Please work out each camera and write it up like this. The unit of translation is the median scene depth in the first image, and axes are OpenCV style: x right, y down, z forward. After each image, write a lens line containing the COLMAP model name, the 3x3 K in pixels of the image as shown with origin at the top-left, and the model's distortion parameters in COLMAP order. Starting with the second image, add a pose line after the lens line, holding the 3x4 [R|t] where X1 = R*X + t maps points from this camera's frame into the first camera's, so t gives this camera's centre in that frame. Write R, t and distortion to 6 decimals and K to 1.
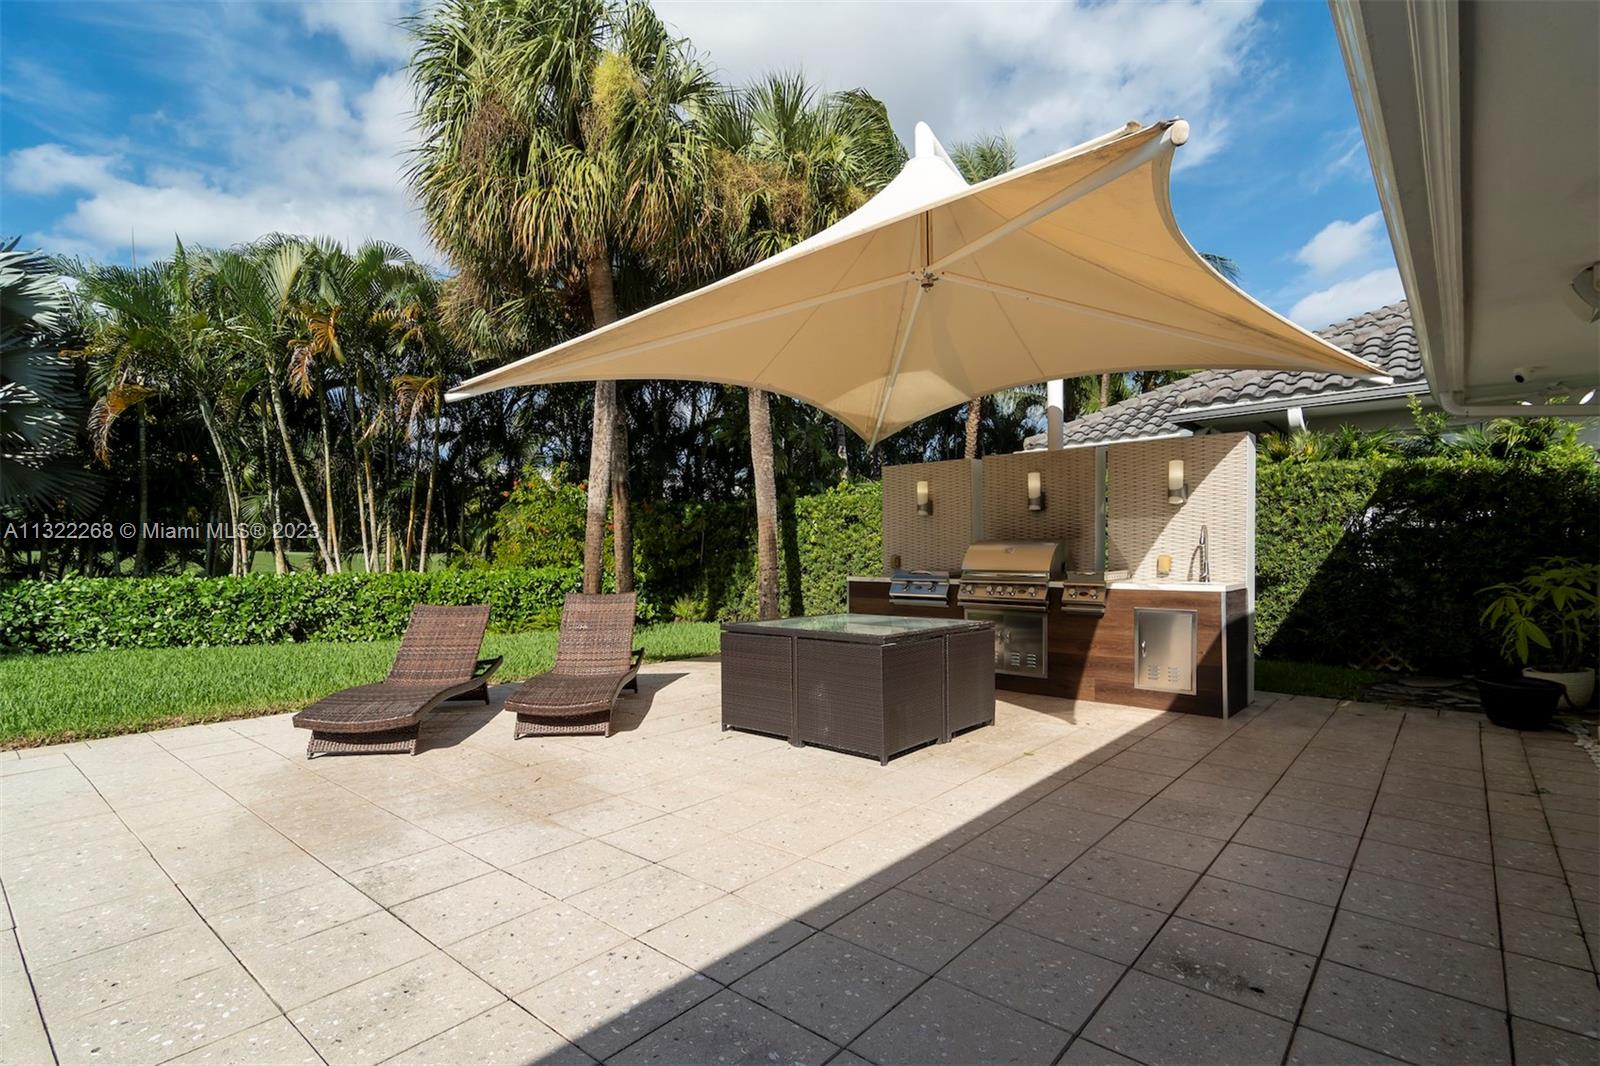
lens RADIAL K [[779.2, 0, 791.1], [0, 779.2, 547.8], [0, 0, 1]] dist [-0.017181, 0.002766]
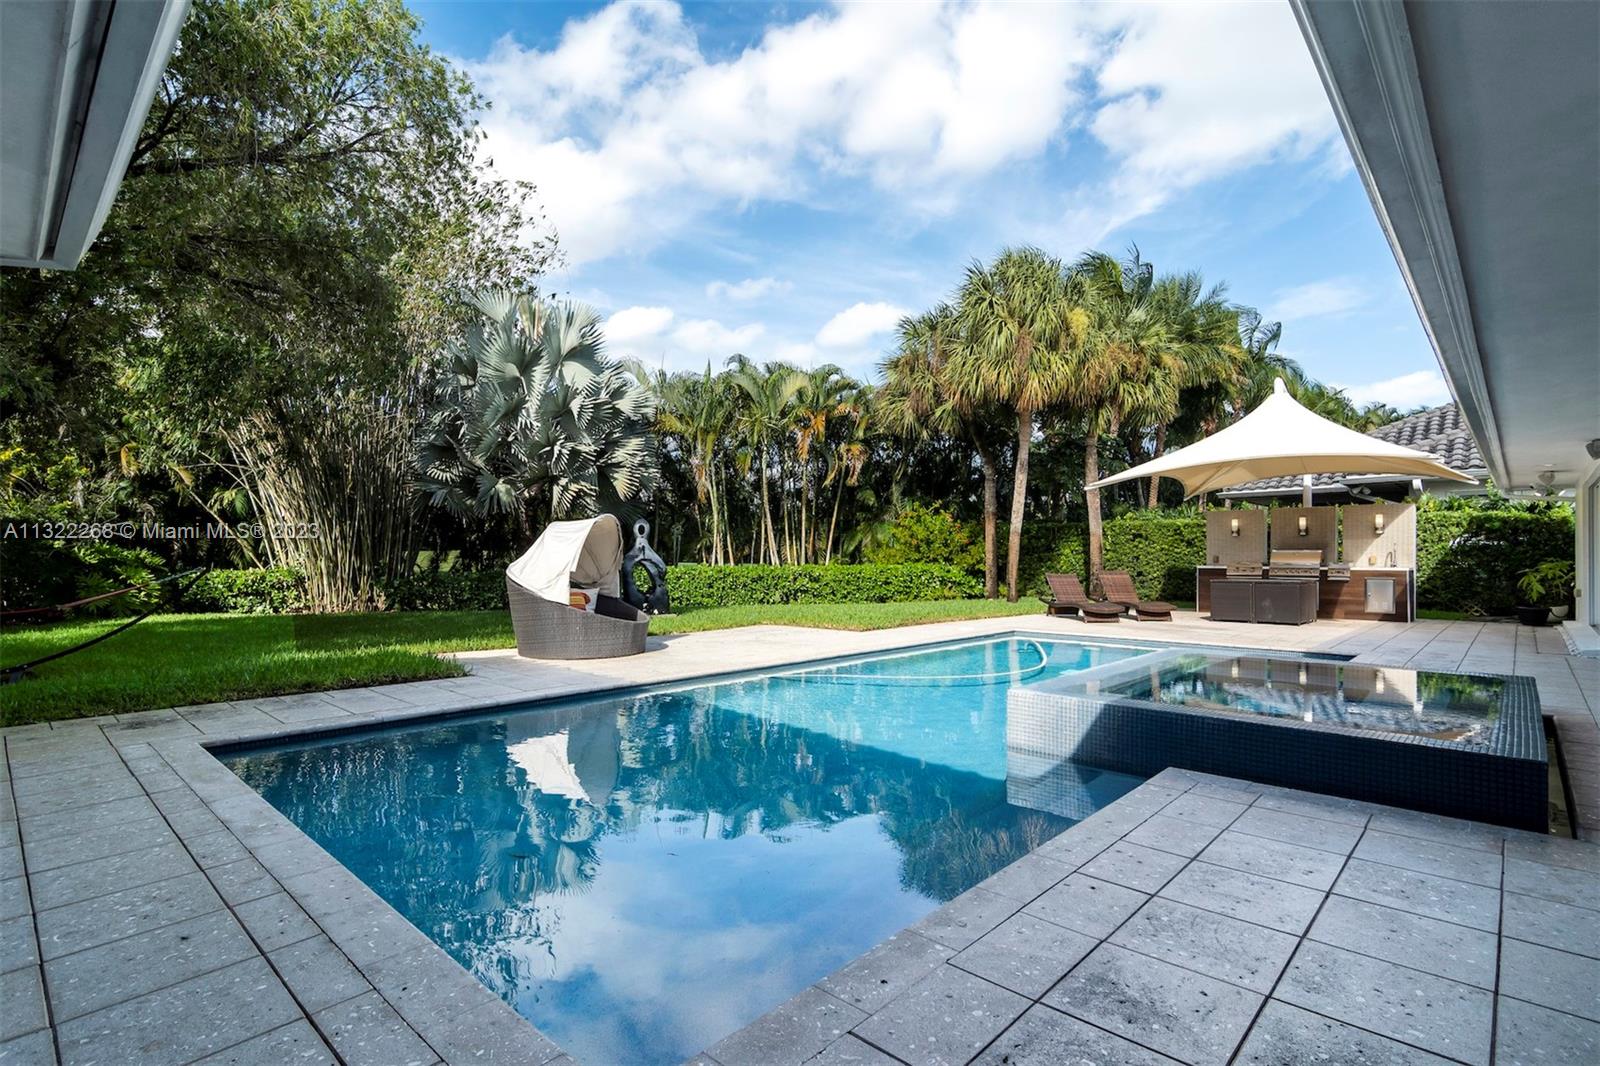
lens RADIAL K [[779.2, 0, 779.8], [0, 779.2, 542.7], [0, 0, 1]] dist [-0.017181, 0.002766]
pose [[0.998209, 0.011256, -0.058746, -0.971685], [-0.012258, 0.999785, -0.016713, 0.025934], [0.058546, 0.017403, 0.998133, -1.180793]]
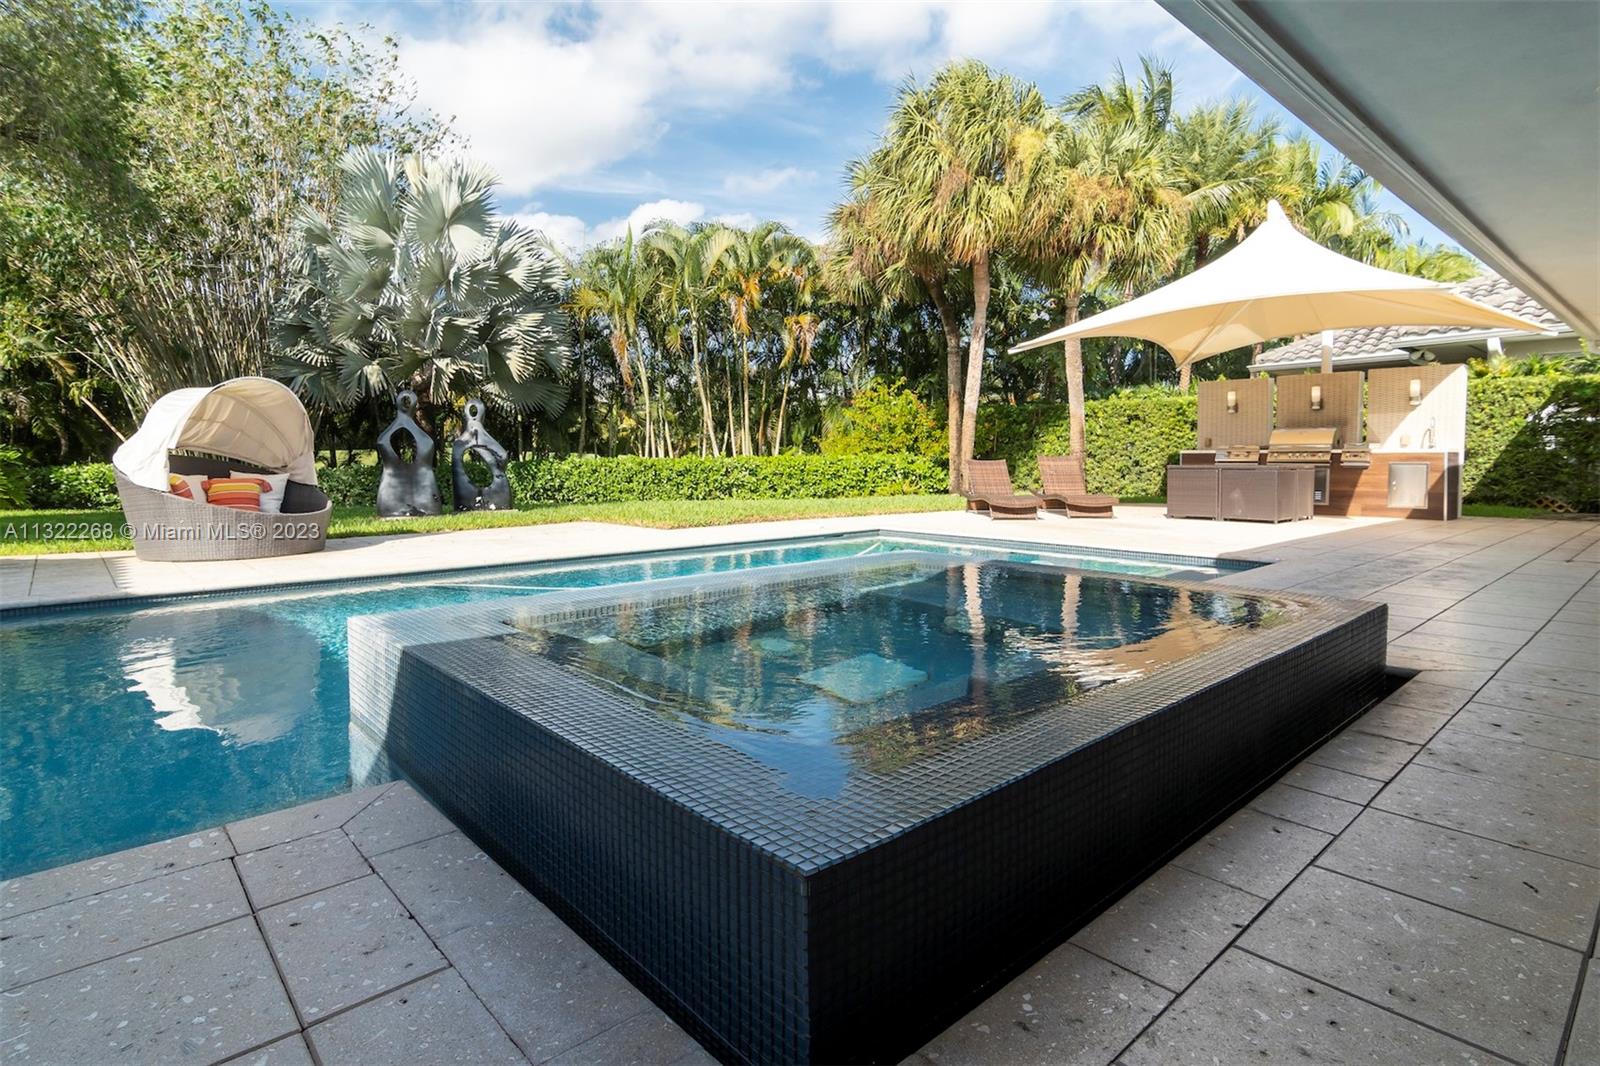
lens RADIAL K [[808.2, 0, 779.1], [0, 808.2, 481.6], [0, 0, 1]] dist [0.007220, -0.004583]
pose [[0.989824, 0.011370, -0.141844, -0.556780], [-0.006657, 0.999411, 0.033658, 0.054546], [0.142143, -0.032371, 0.989317, -0.856669]]
